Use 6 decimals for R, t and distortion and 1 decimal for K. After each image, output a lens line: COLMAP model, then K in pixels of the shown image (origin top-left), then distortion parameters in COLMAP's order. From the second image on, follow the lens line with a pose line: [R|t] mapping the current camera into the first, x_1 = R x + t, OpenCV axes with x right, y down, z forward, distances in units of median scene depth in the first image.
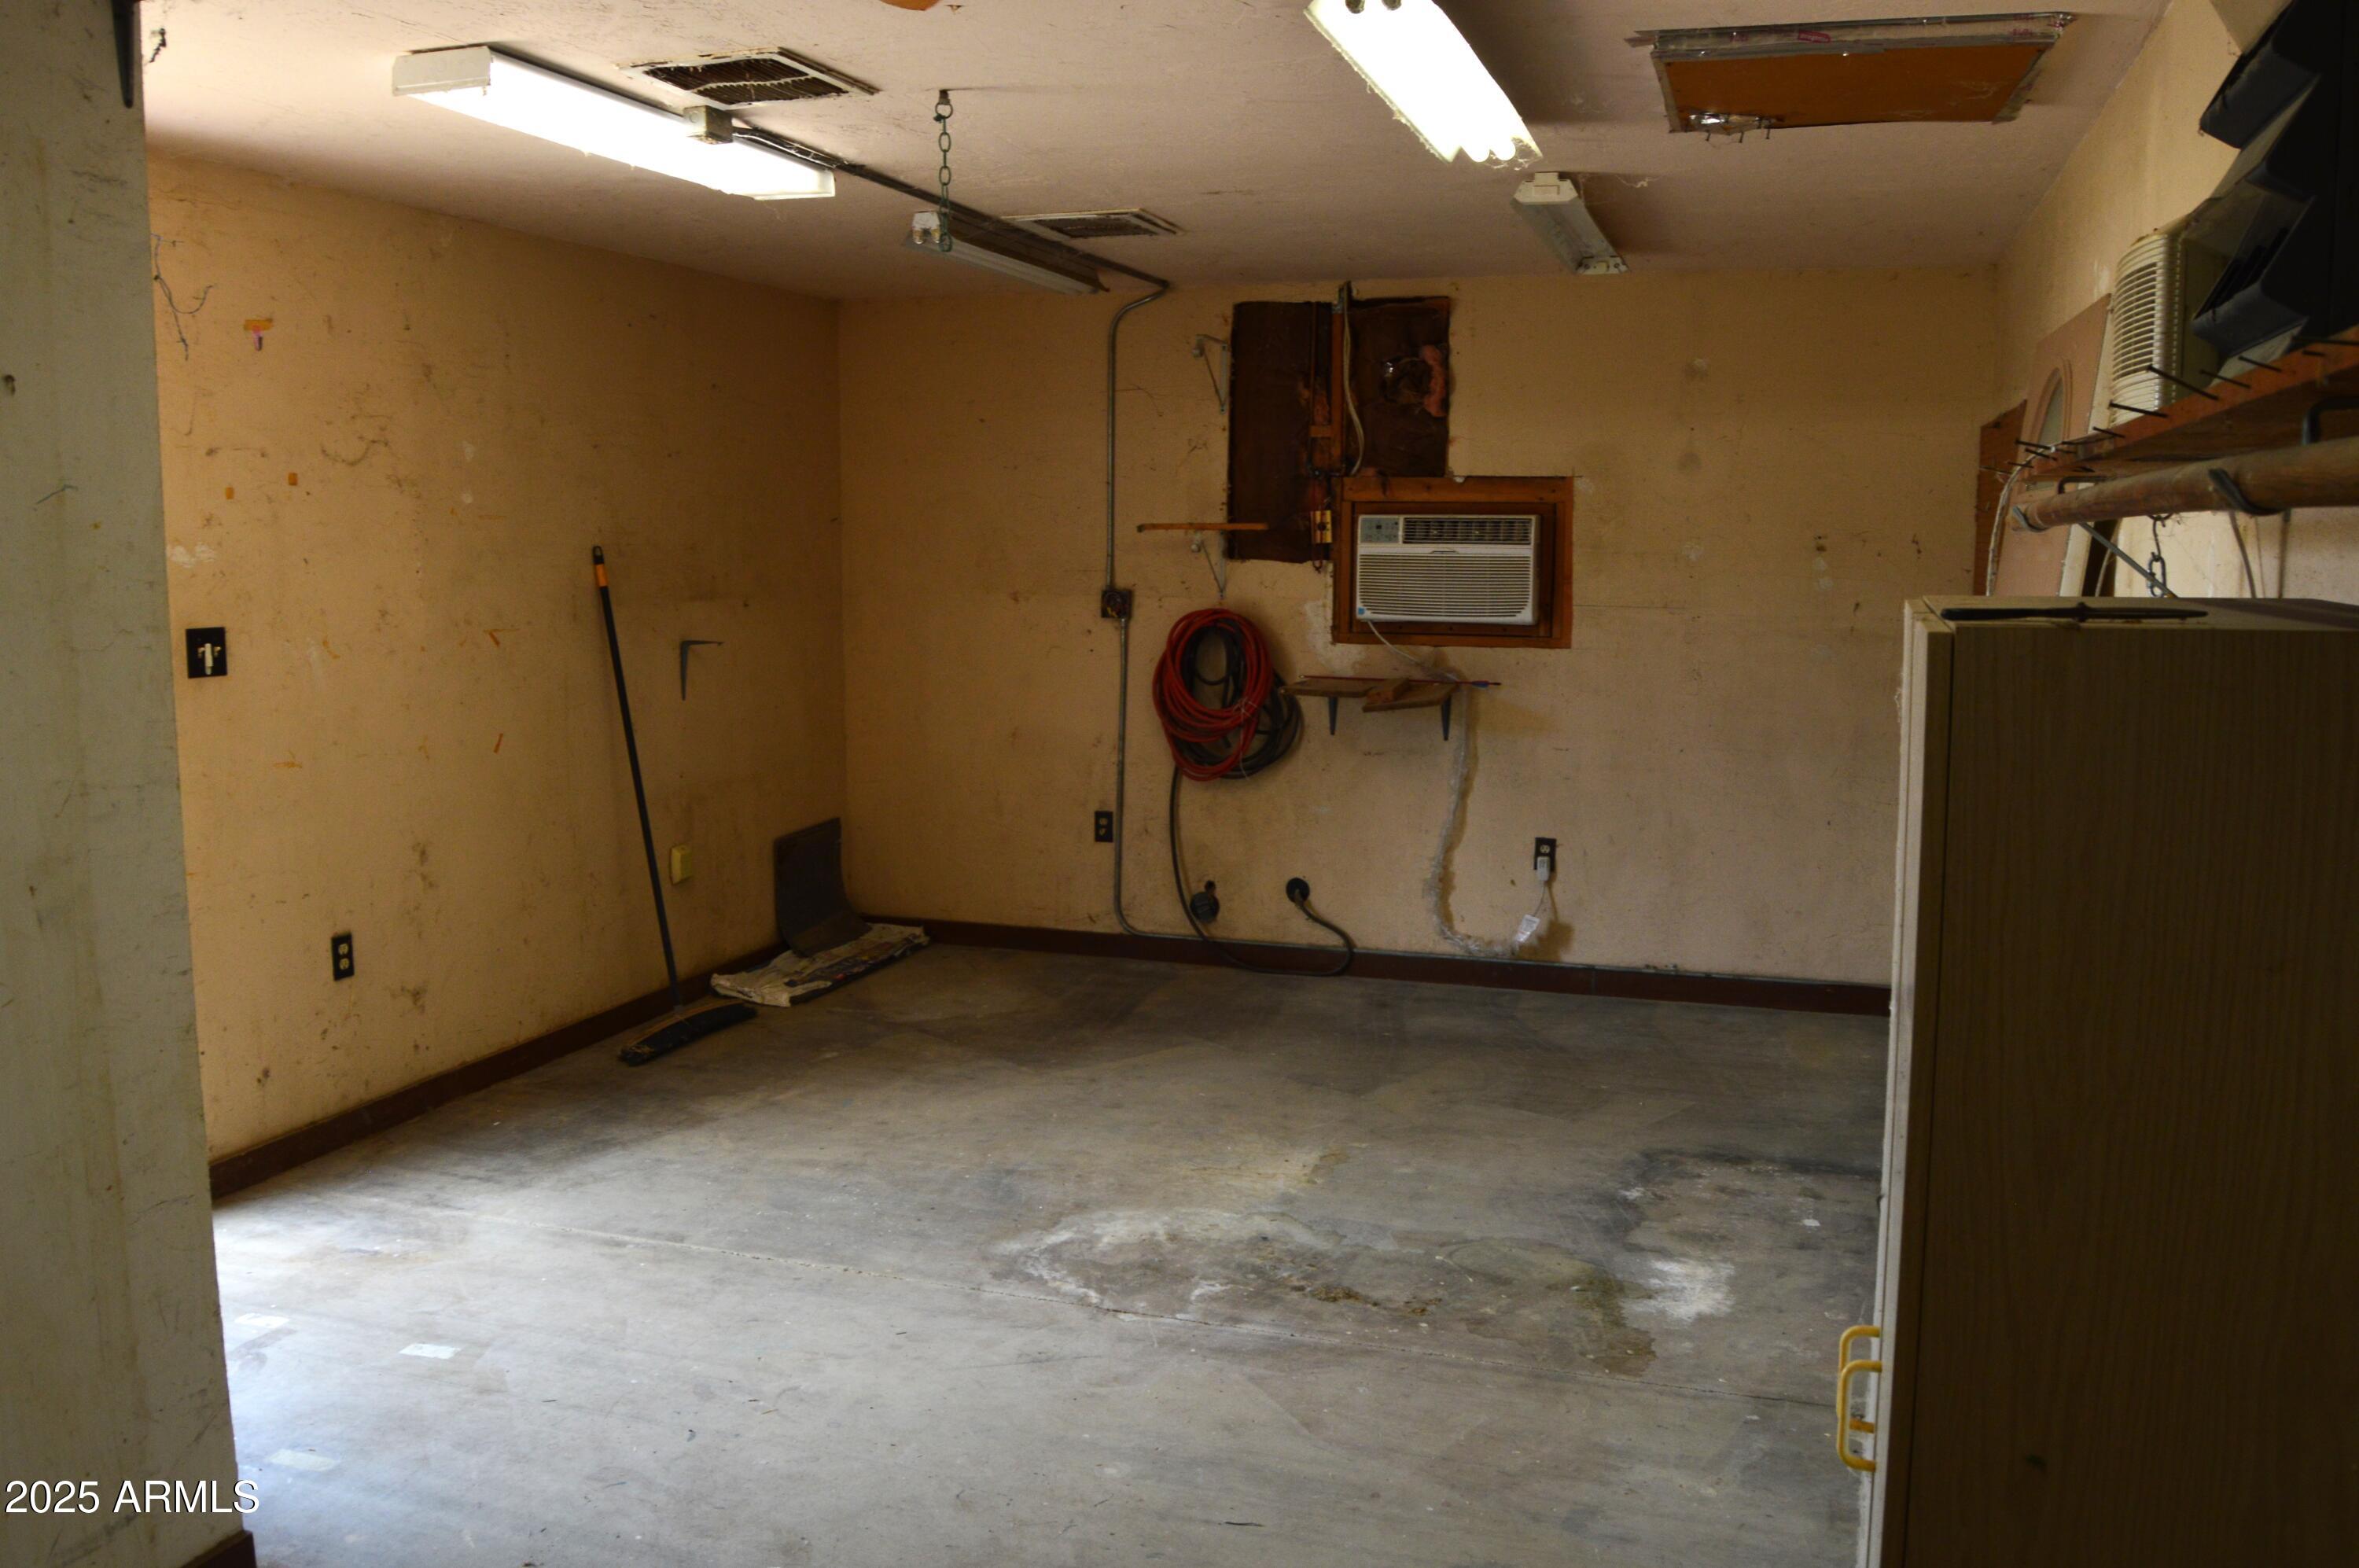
lens RADIAL K [[1903.7, 0, 1178.5], [0, 1903.7, 779.5], [0, 0, 1]] dist [-0.091719, 0.035376]
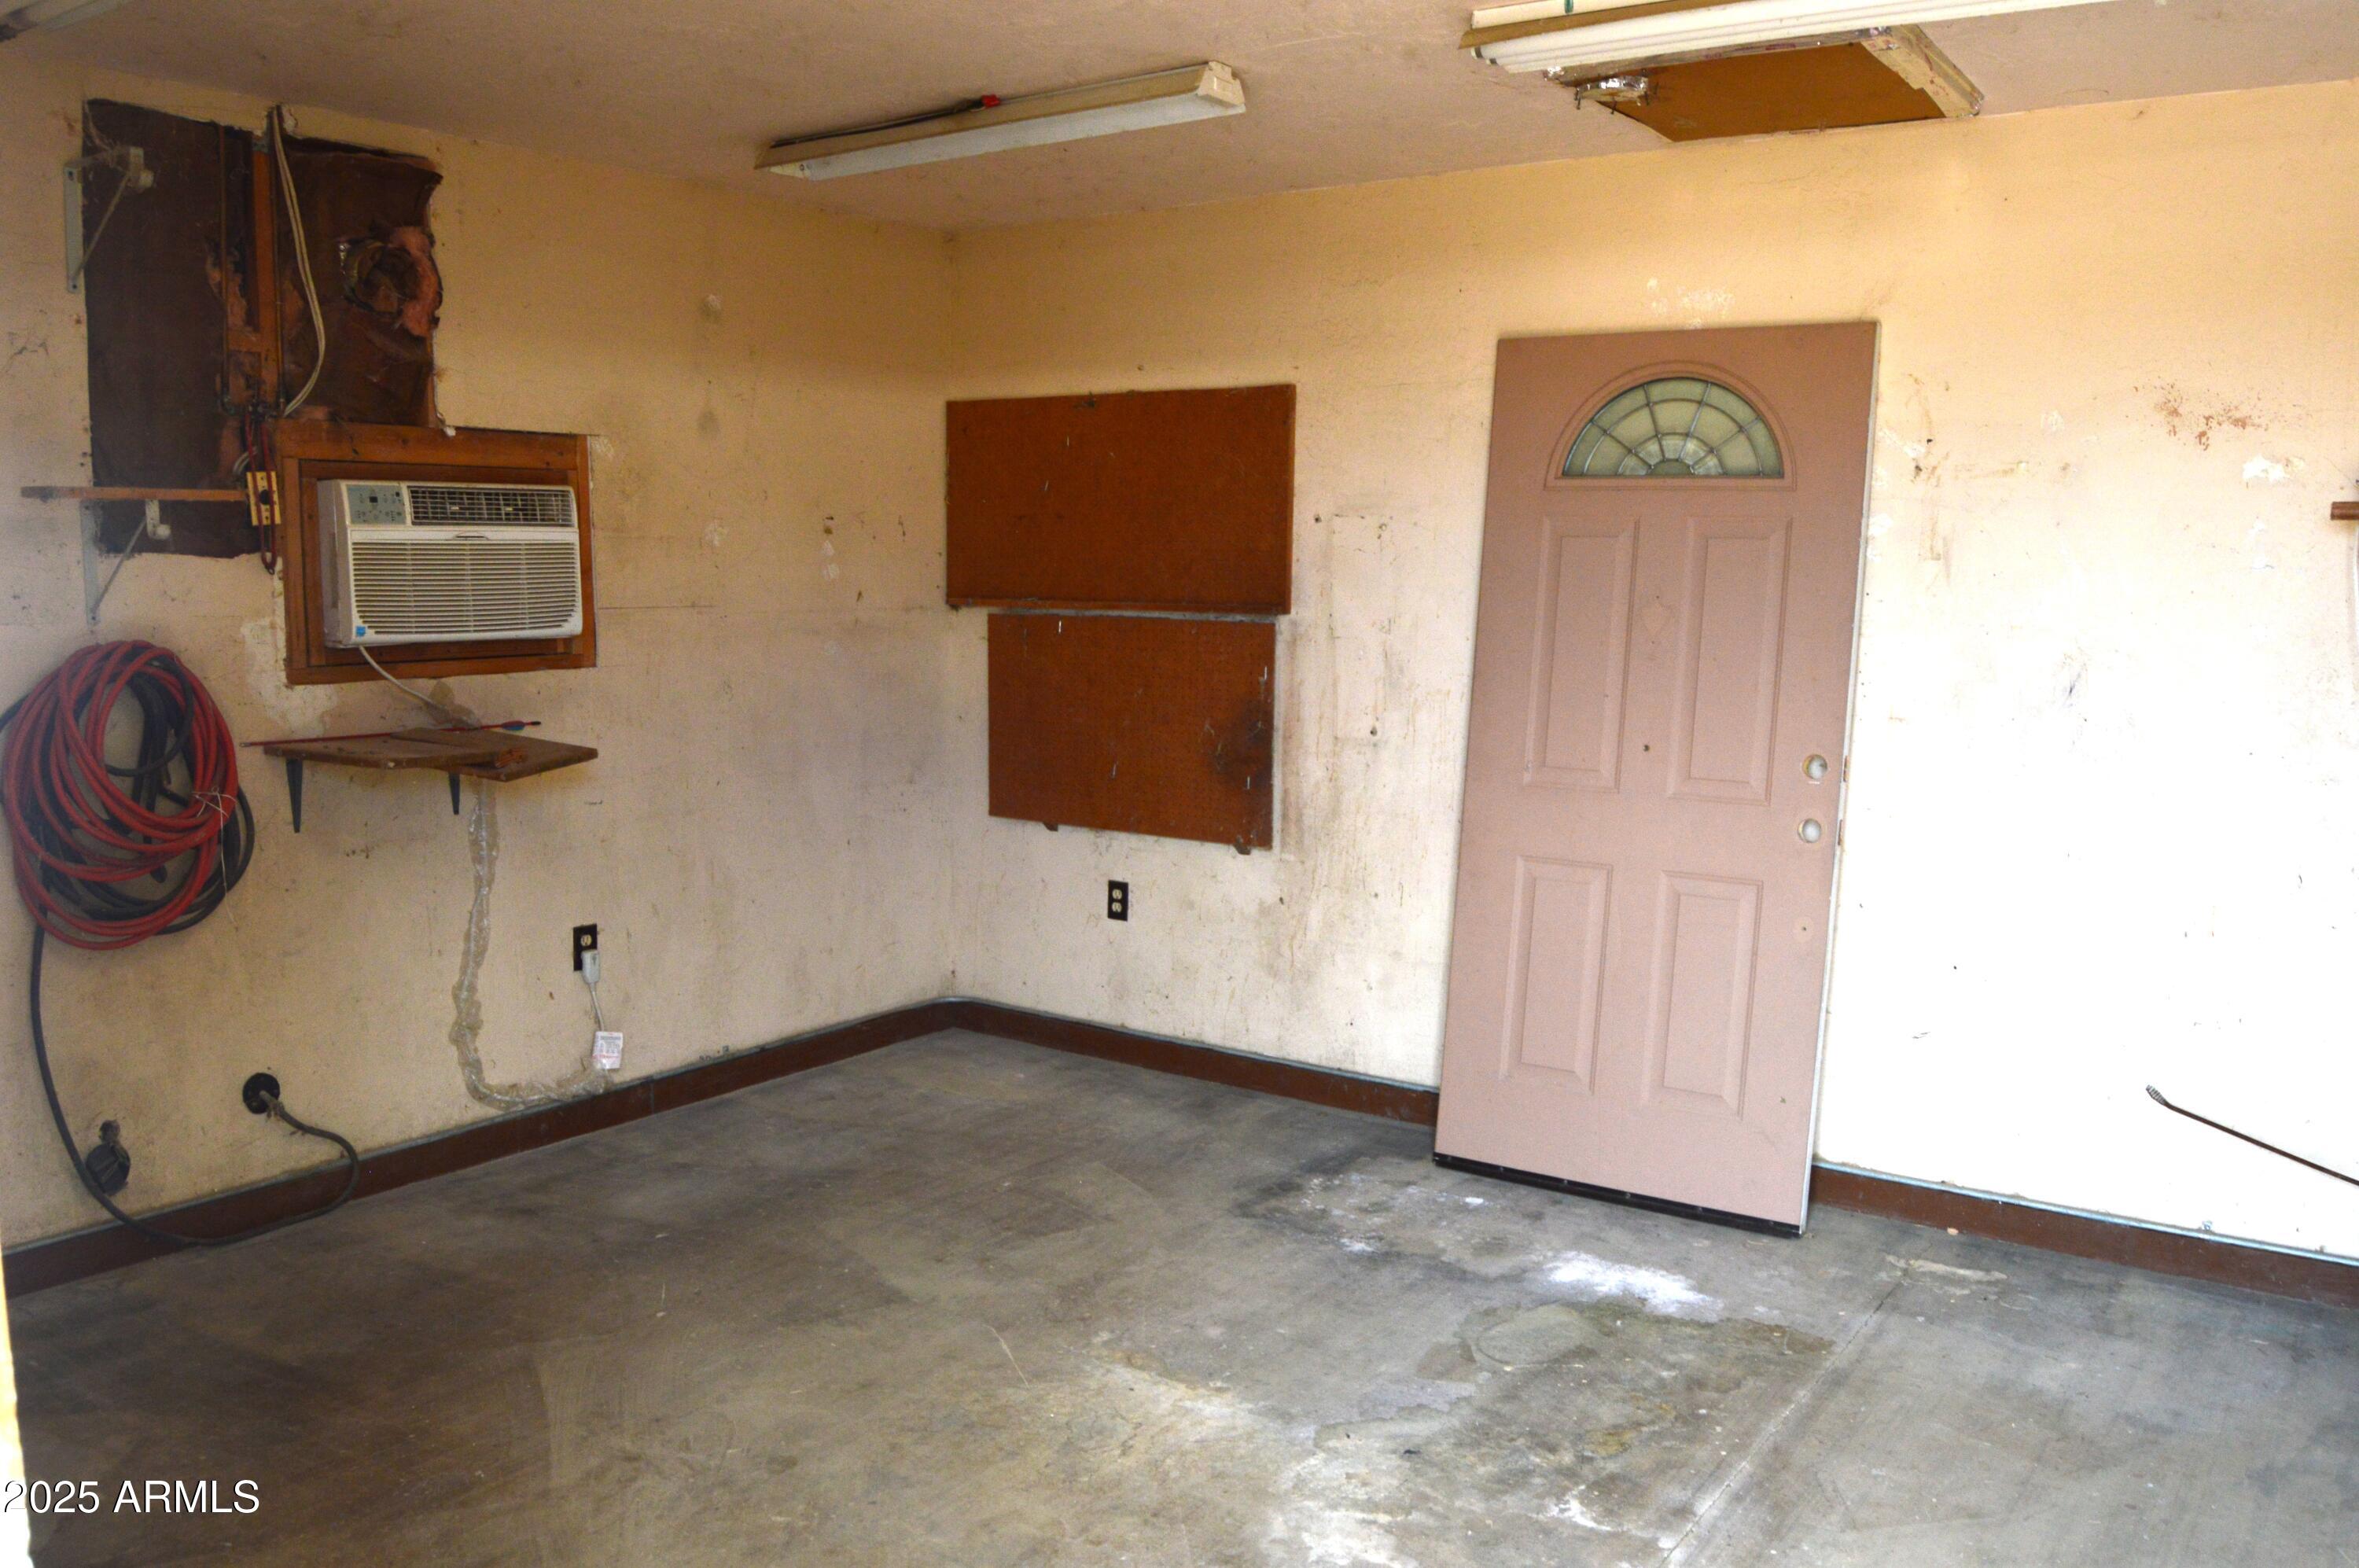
lens RADIAL K [[1903.7, 0, 1178.9], [0, 1903.7, 788.8], [0, 0, 1]] dist [-0.091719, 0.035376]
pose [[0.283047, -0.121869, 0.951332, -0.435378], [0.115019, 0.989049, 0.092480, -0.063379], [-0.952185, 0.083245, 0.293964, 0.564248]]
